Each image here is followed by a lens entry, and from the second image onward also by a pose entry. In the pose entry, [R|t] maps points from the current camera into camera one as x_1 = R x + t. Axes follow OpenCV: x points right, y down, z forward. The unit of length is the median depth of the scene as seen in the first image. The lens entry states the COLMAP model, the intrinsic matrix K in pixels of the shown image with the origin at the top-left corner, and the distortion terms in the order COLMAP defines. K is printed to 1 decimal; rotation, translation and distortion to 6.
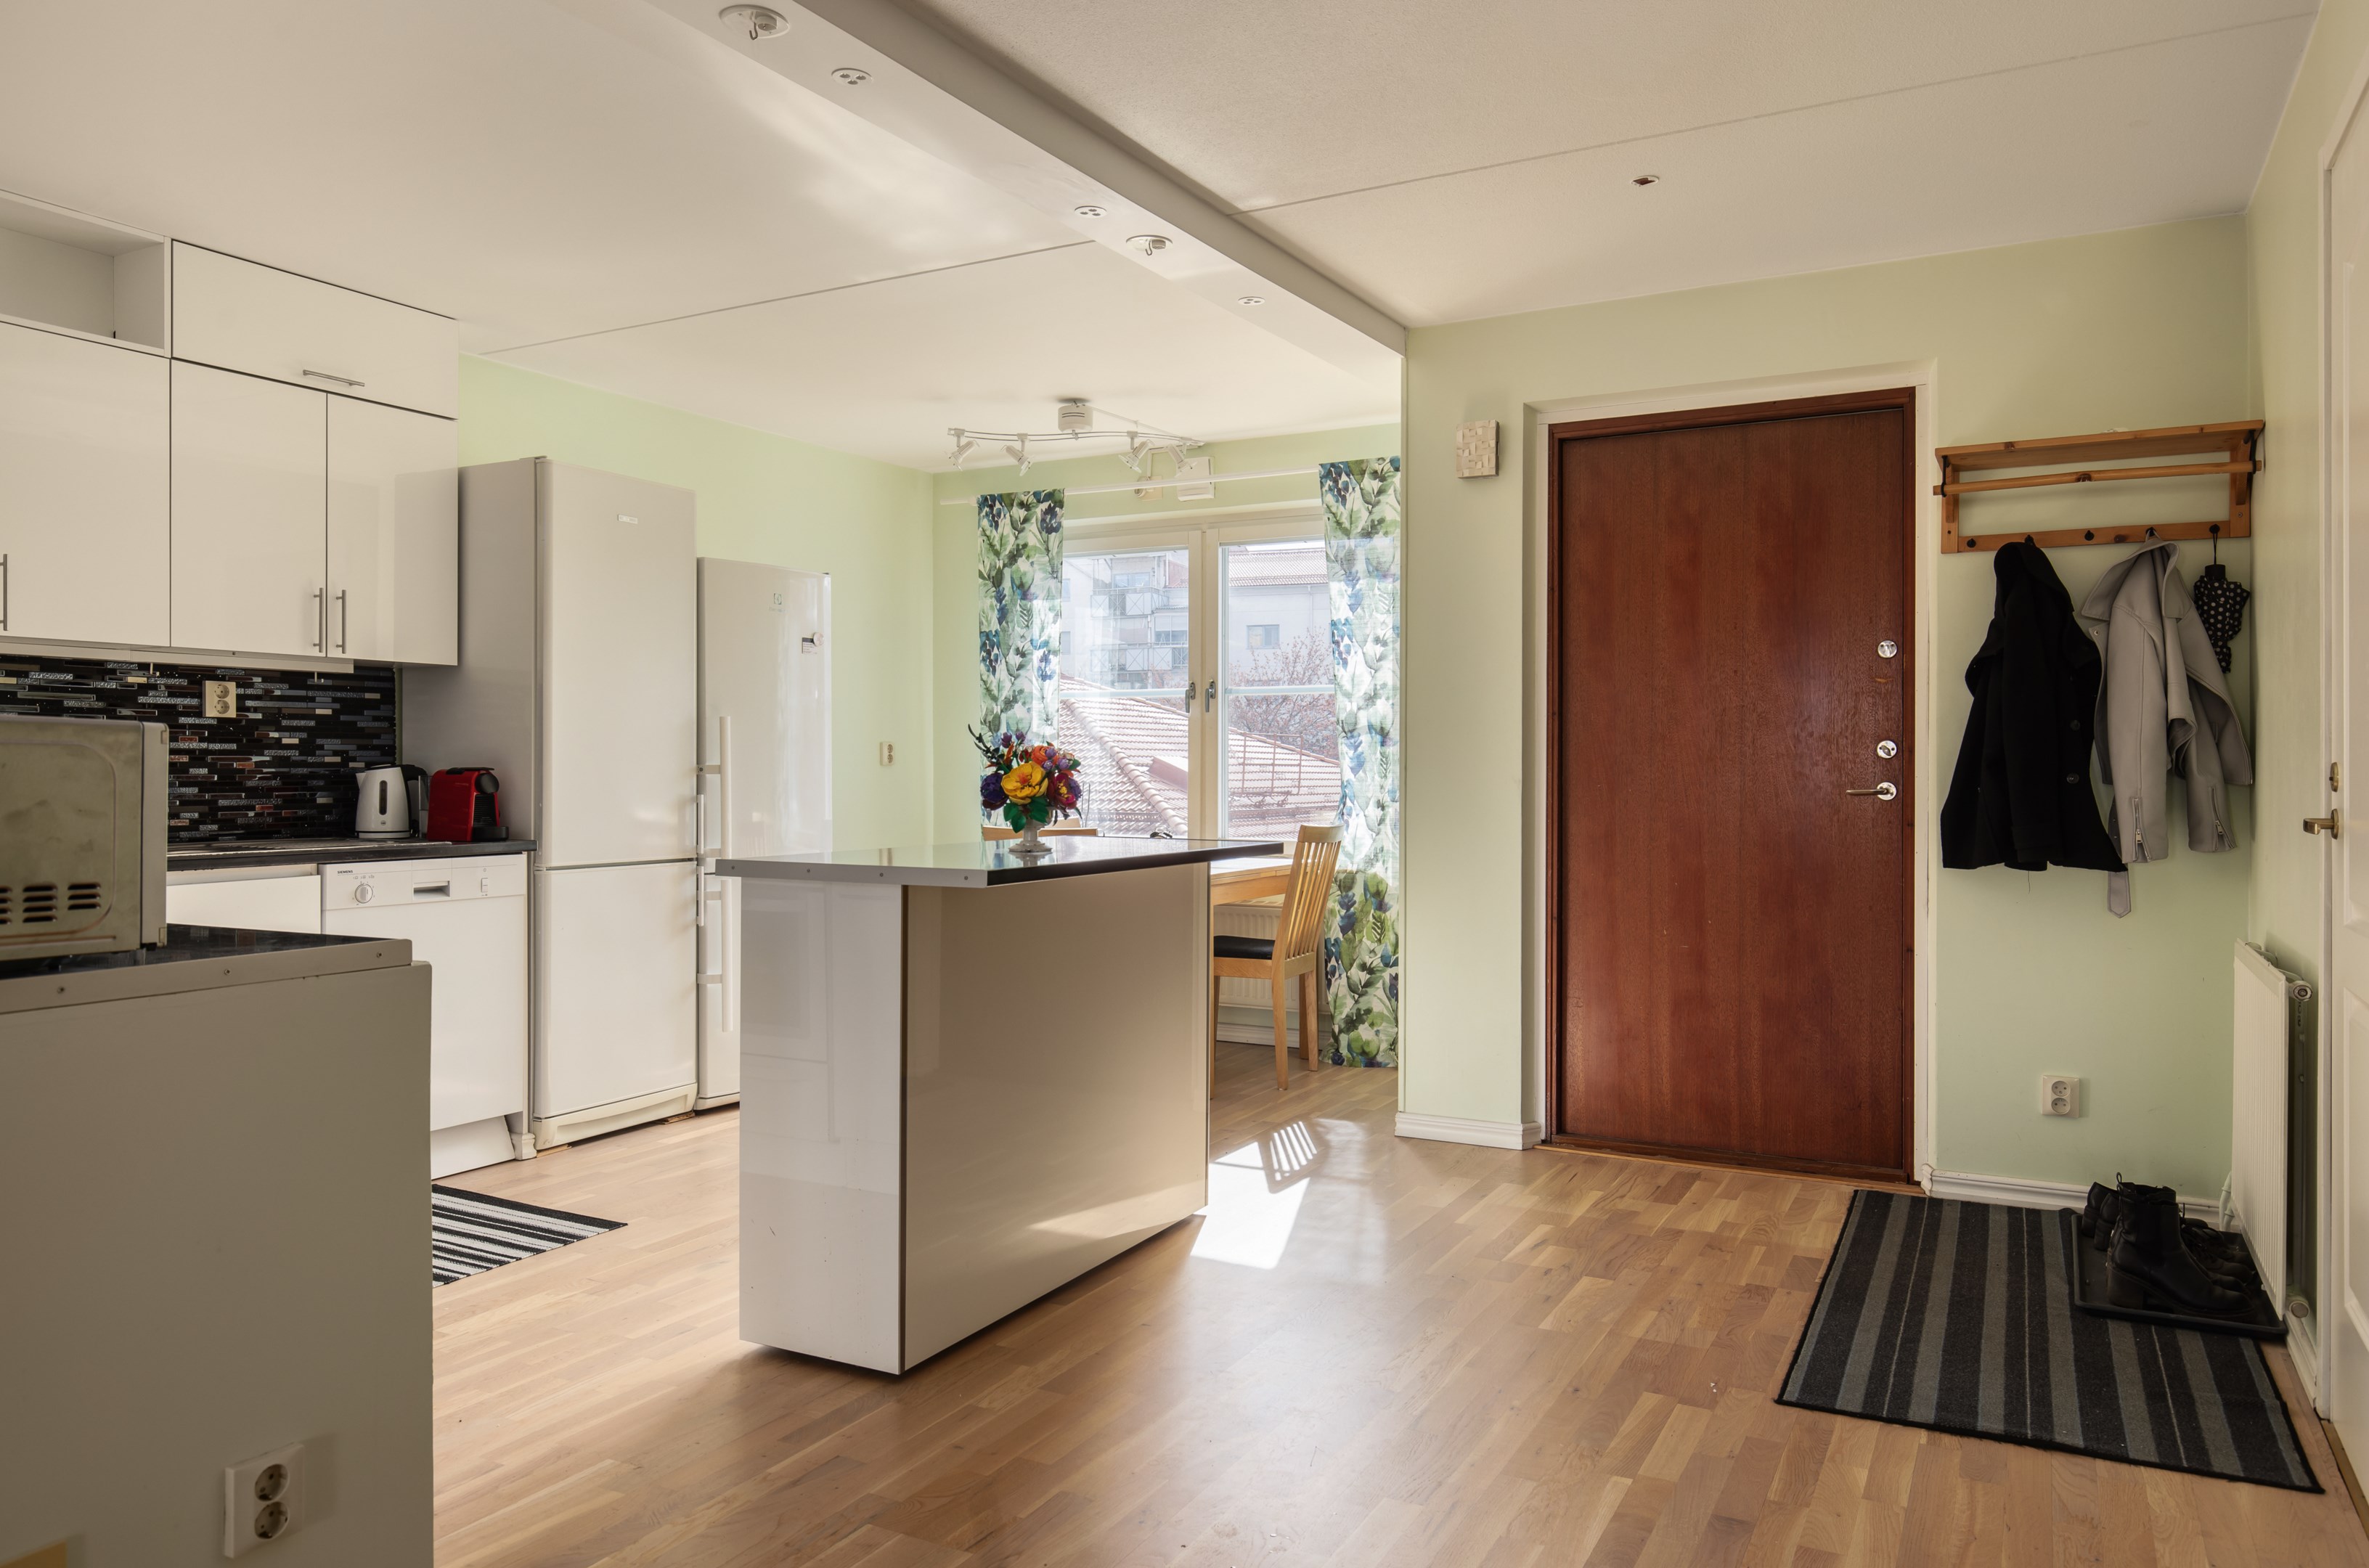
lens RADIAL K [[1589.6, 0, 1181.1], [0, 1589.6, 774.5], [0, 0, 1]] dist [-0.004870, -0.002175]
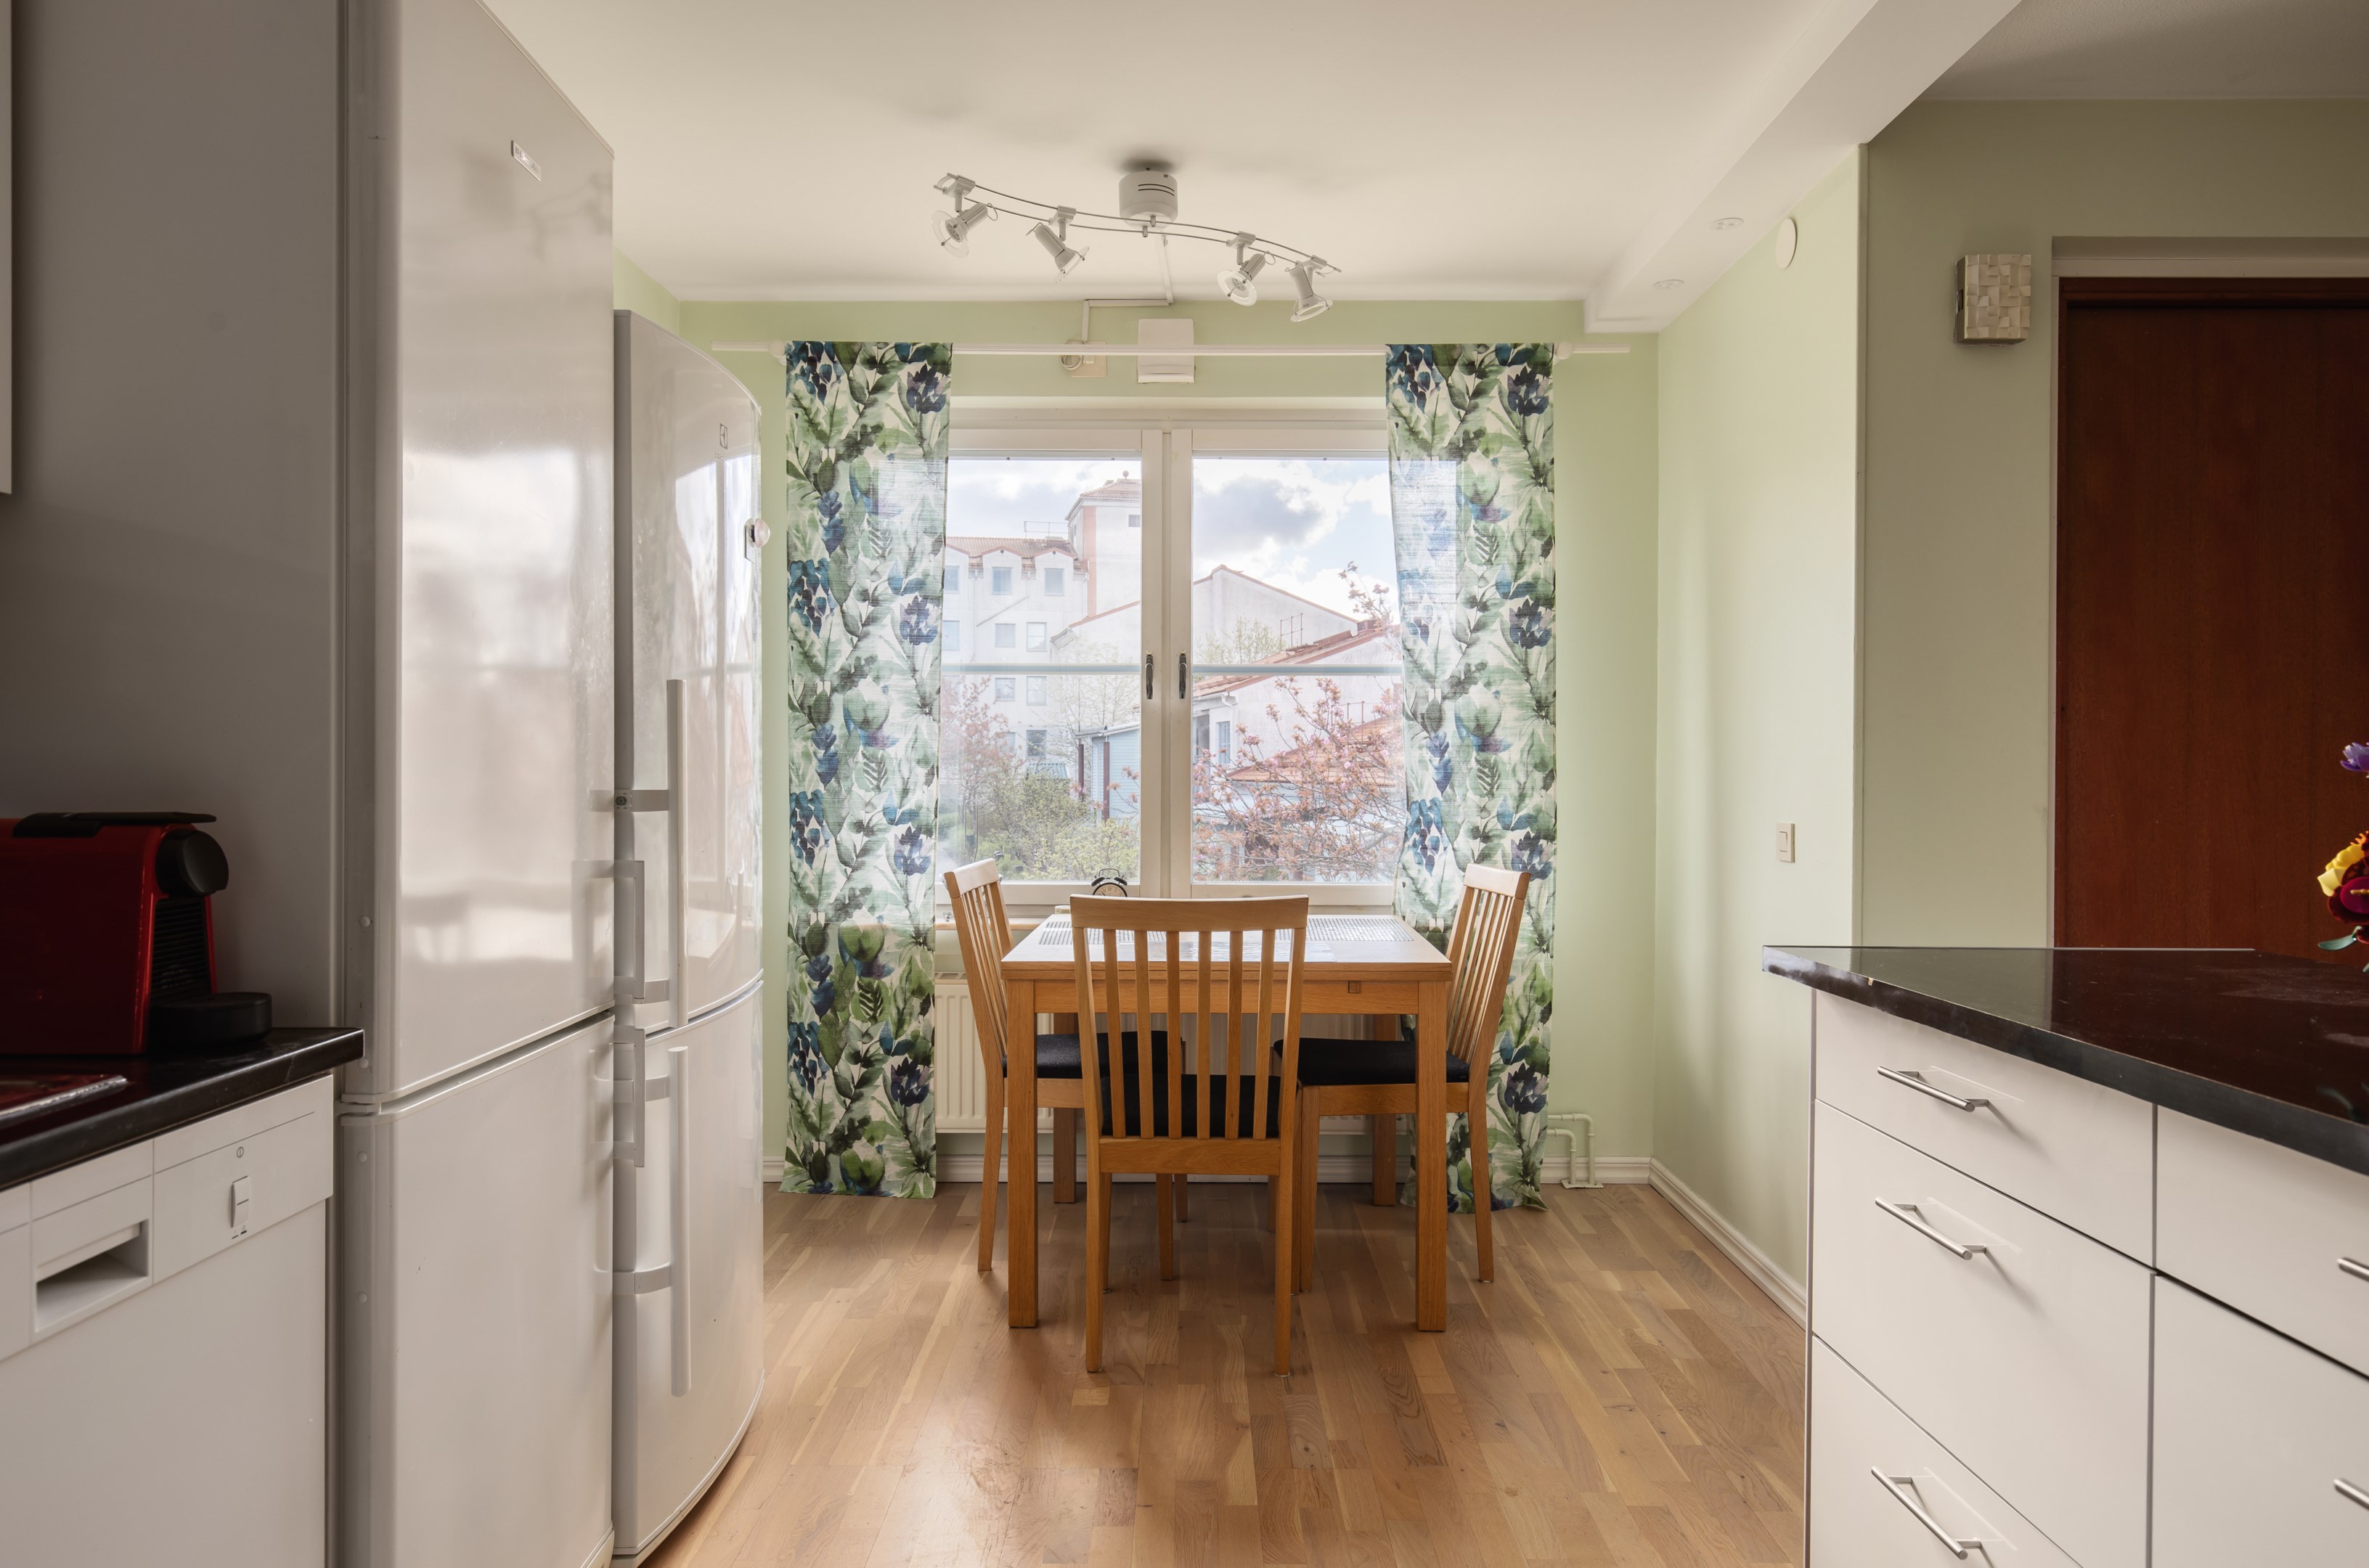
lens RADIAL K [[1470.6, 0, 1182.5], [0, 1470.6, 773.8], [0, 0, 1]] dist [-0.002628, -0.000656]
pose [[0.882425, -0.002000, 0.470450, -0.380407], [0.000585, 0.999995, 0.003154, -0.012542], [-0.470453, -0.002508, 0.882421, 0.613401]]
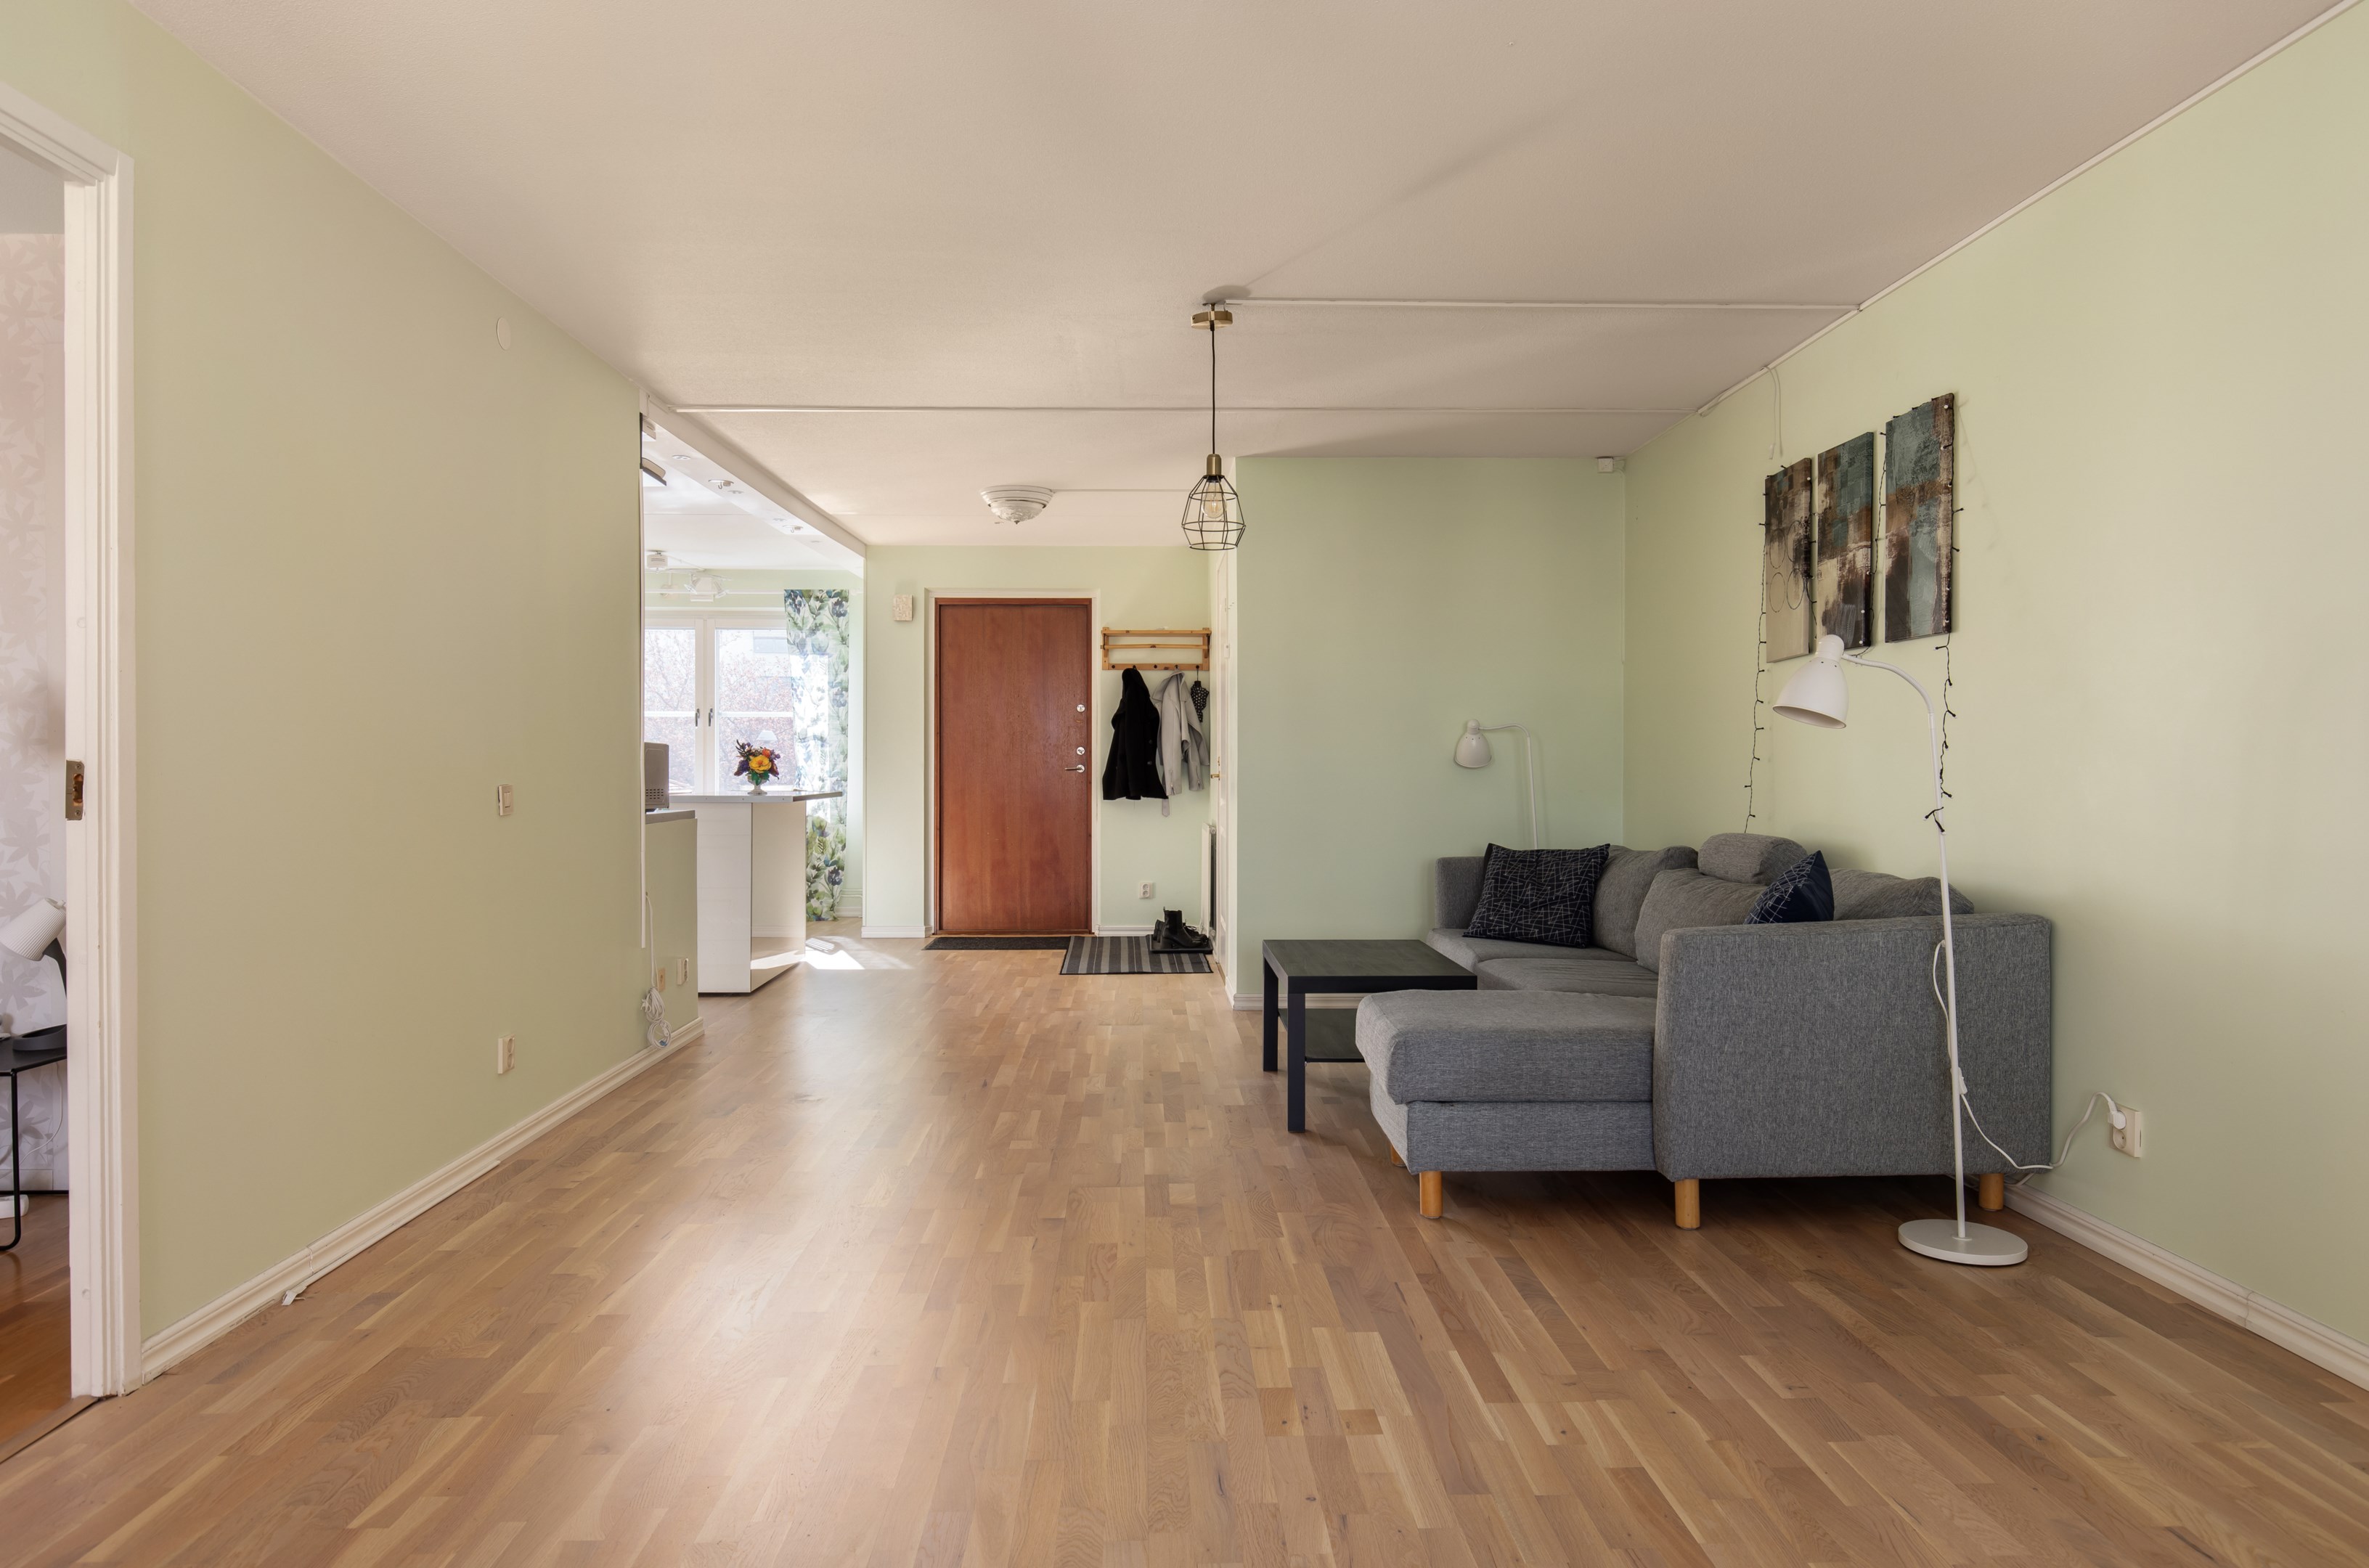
lens RADIAL K [[1470.6, 0, 1182.5], [0, 1470.6, 773.8], [0, 0, 1]] dist [-0.002628, -0.000656]
pose [[0.865086, -0.004218, 0.501606, -0.462319], [0.002139, 0.999987, 0.004719, 0.007368], [-0.501619, -0.003009, 0.865083, -0.856514]]
